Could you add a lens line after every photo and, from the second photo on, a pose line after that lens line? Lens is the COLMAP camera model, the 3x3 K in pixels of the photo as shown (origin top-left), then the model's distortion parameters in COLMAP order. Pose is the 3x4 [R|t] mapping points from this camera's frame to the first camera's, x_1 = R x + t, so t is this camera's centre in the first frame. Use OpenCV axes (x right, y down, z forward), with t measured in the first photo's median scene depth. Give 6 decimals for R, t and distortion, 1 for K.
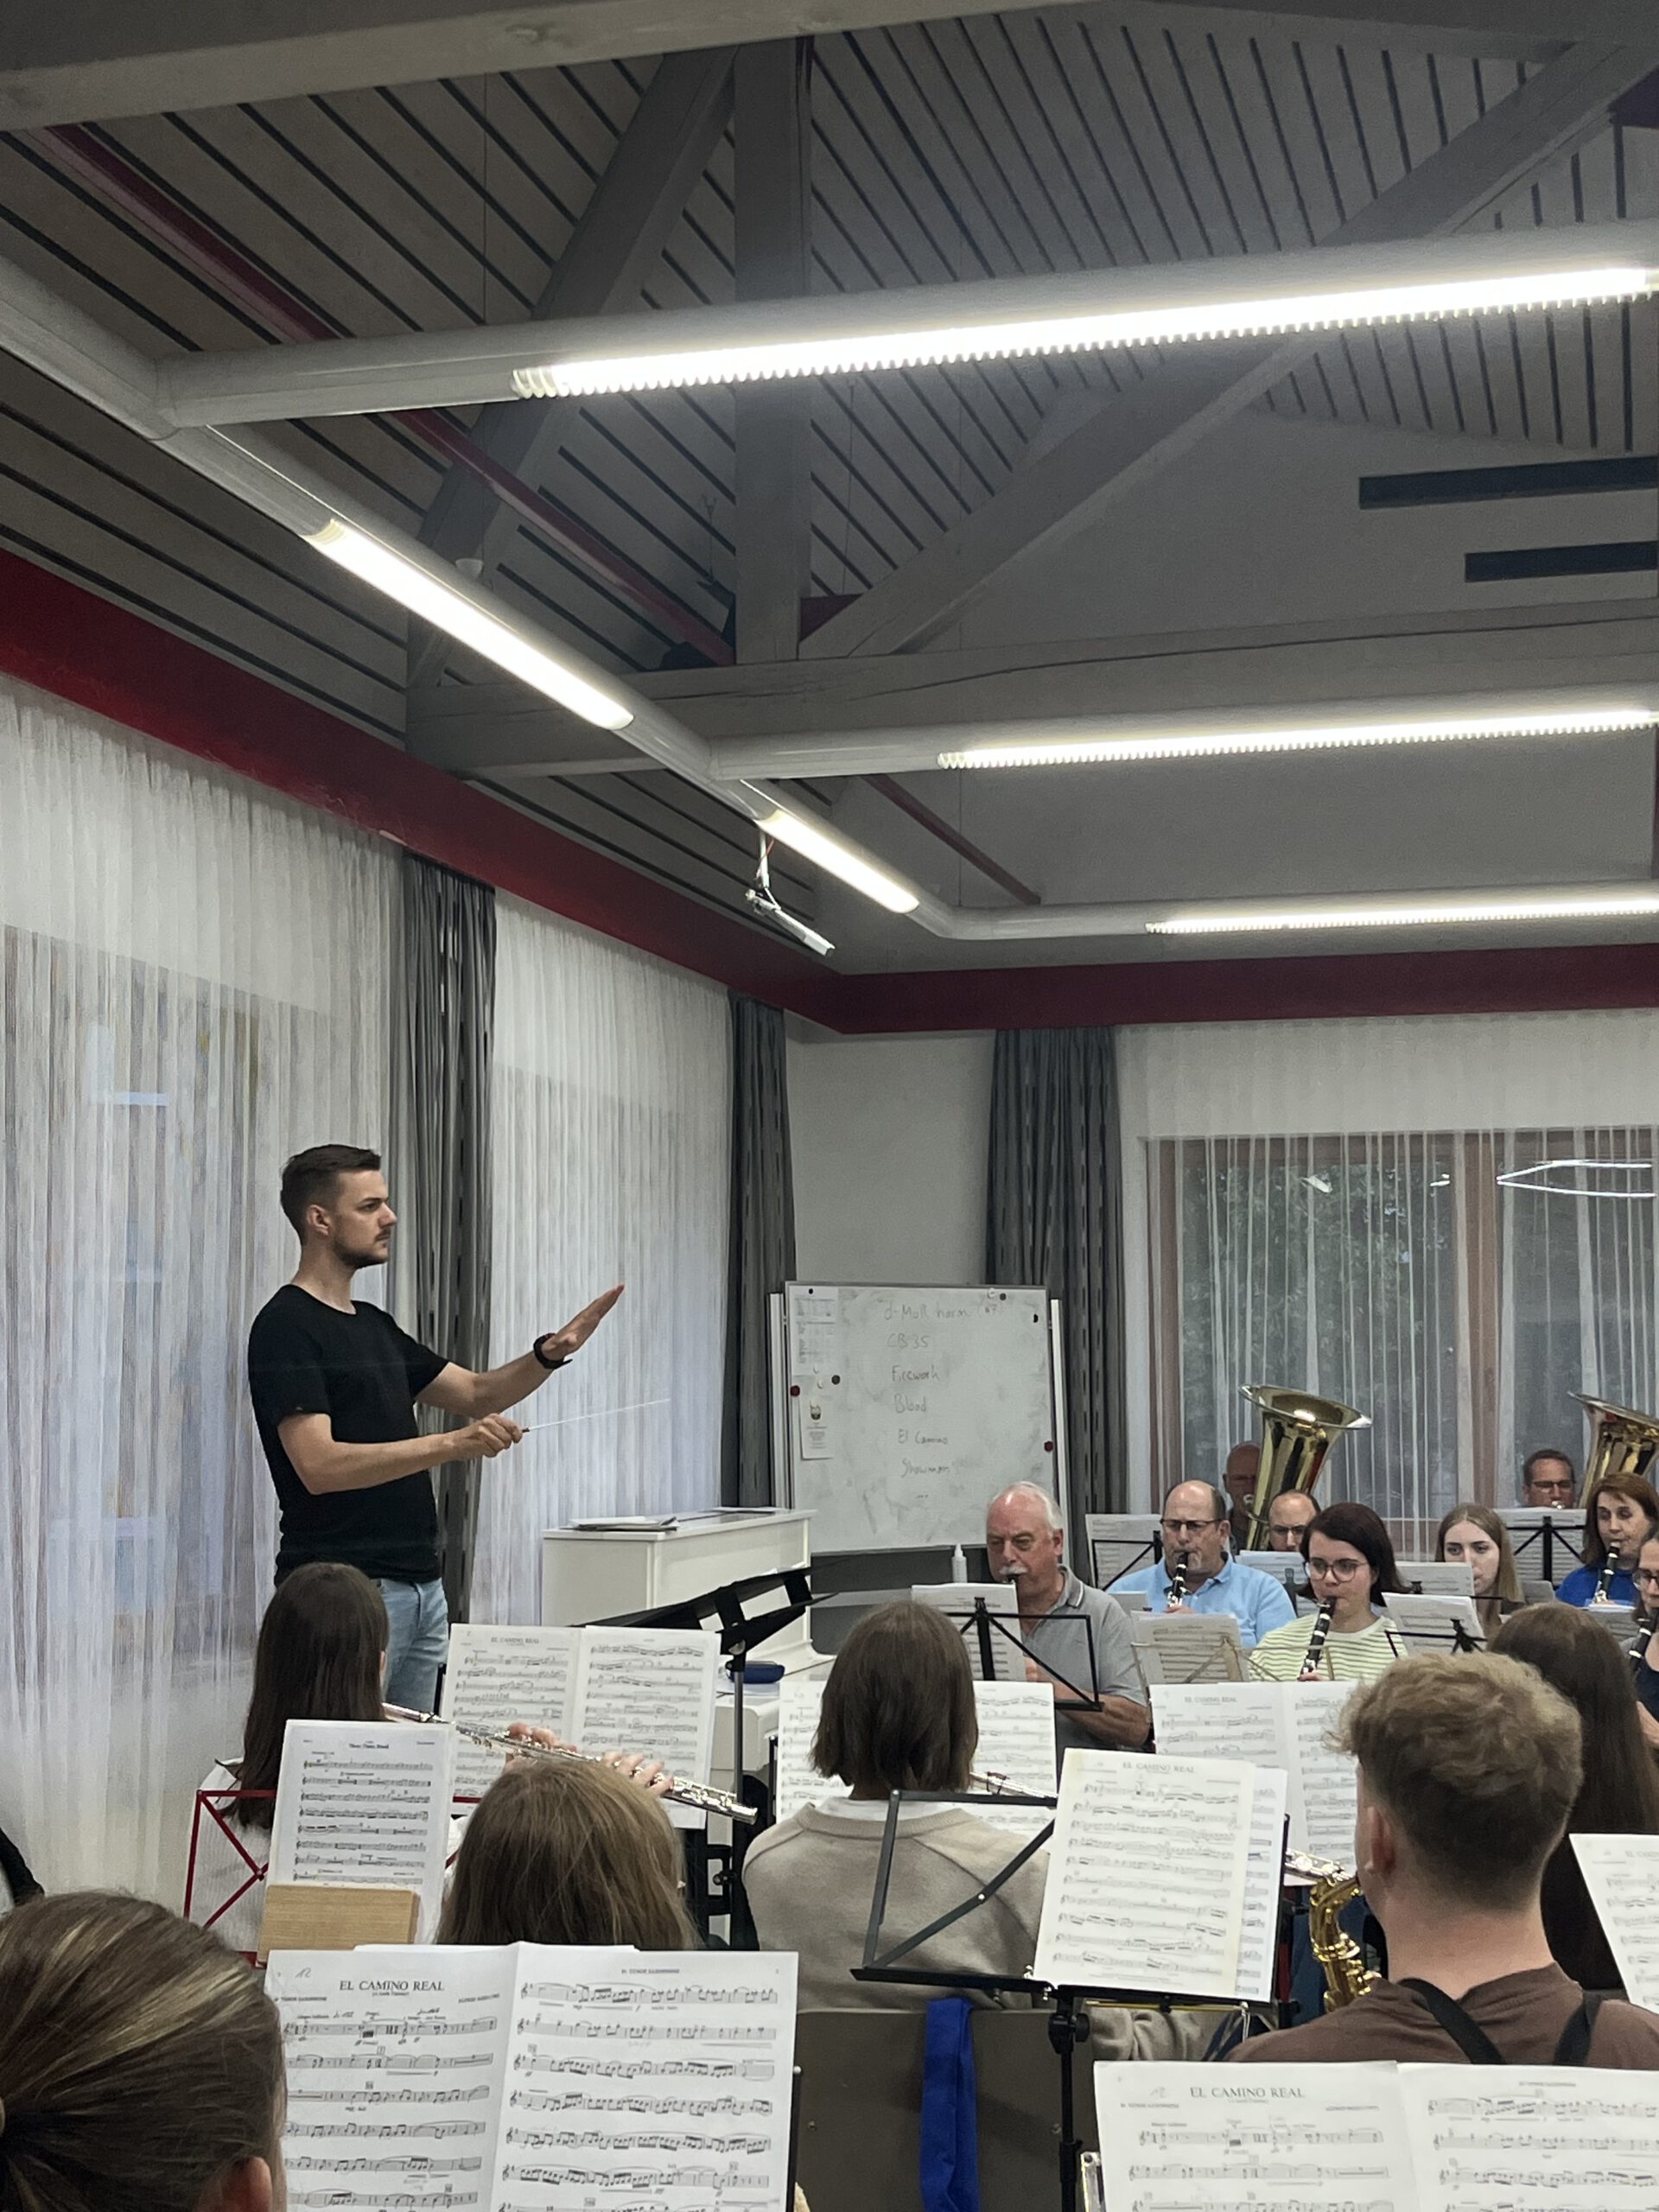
lens RADIAL K [[3062.3, 0, 829.5], [0, 3062.3, 1166.7], [0, 0, 1]] dist [0.062552, 0.000000]
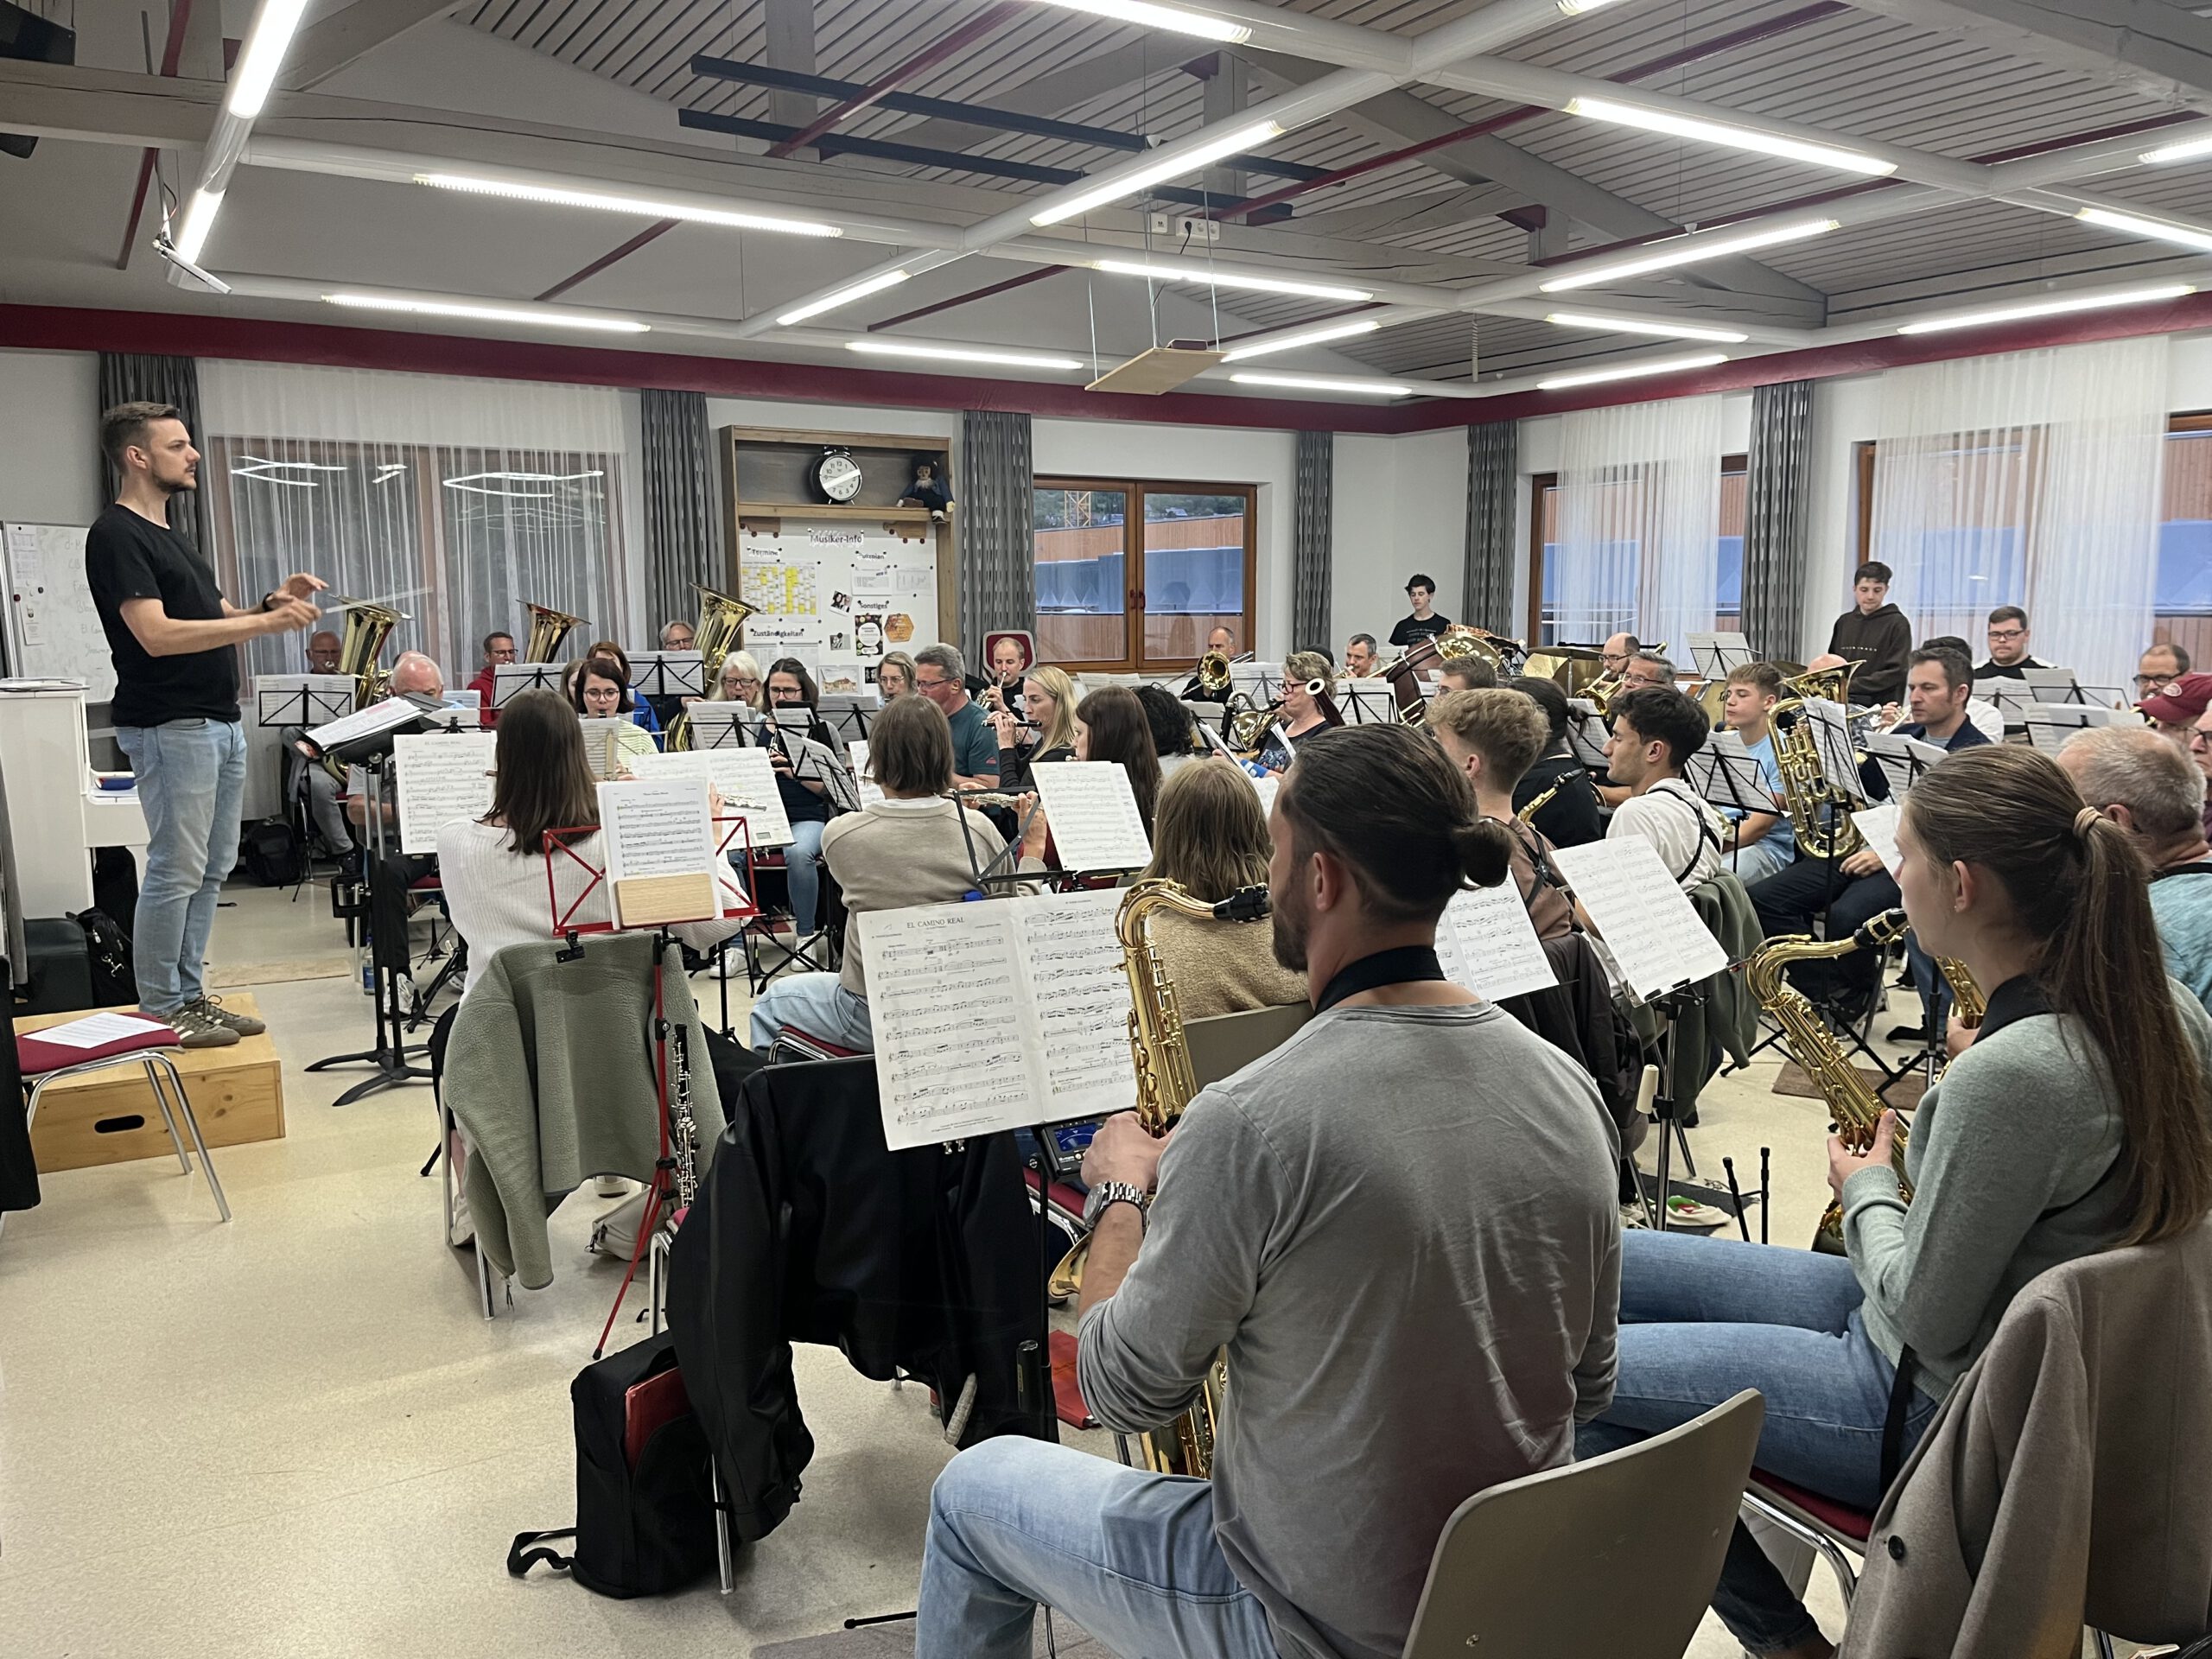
lens RADIAL K [[1669.9, 0, 1108.7], [0, 1669.9, 833.5], [0, 0, 1]] dist [-0.002985, -0.010591]
pose [[0.667613, -0.096693, 0.738203, -0.305213], [-0.054038, 0.982622, 0.177579, 0.018902], [-0.742545, -0.158445, 0.650786, 0.115790]]
